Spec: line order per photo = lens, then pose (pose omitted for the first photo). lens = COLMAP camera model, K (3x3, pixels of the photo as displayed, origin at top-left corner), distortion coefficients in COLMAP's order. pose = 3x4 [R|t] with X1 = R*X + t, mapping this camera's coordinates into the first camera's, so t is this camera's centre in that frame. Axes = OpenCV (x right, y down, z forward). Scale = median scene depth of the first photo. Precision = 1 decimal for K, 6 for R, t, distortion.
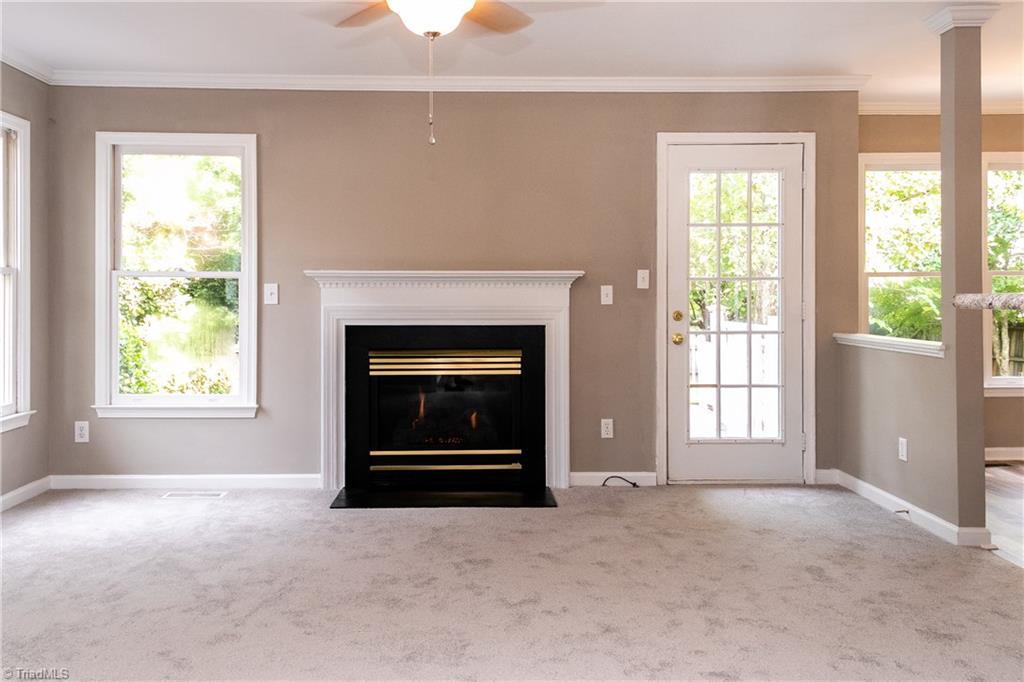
lens RADIAL K [[835.8, 0, 471.2], [0, 835.8, 296.3], [0, 0, 1]] dist [0.029989, -0.001355]
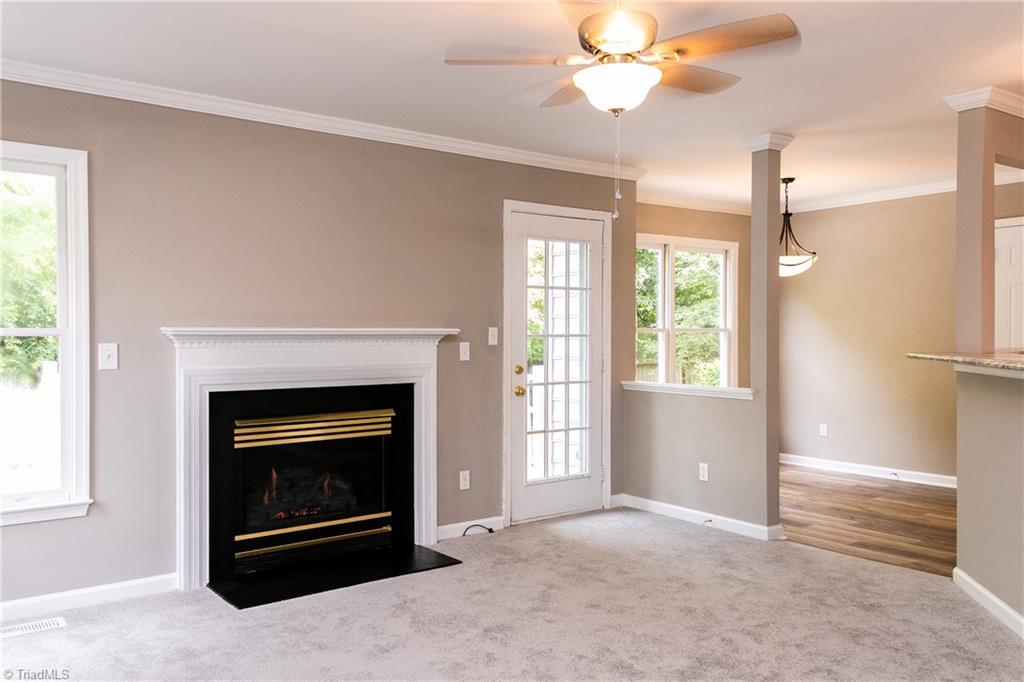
lens RADIAL K [[836.9, 0, 512.0], [0, 836.9, 341.0], [0, 0, 1]] dist [0.062954, -0.006590]
pose [[0.804931, -0.006757, 0.593330, -0.406772], [-0.000383, 0.999929, 0.011907, -0.027025], [-0.593368, -0.009812, 0.804871, 0.130174]]
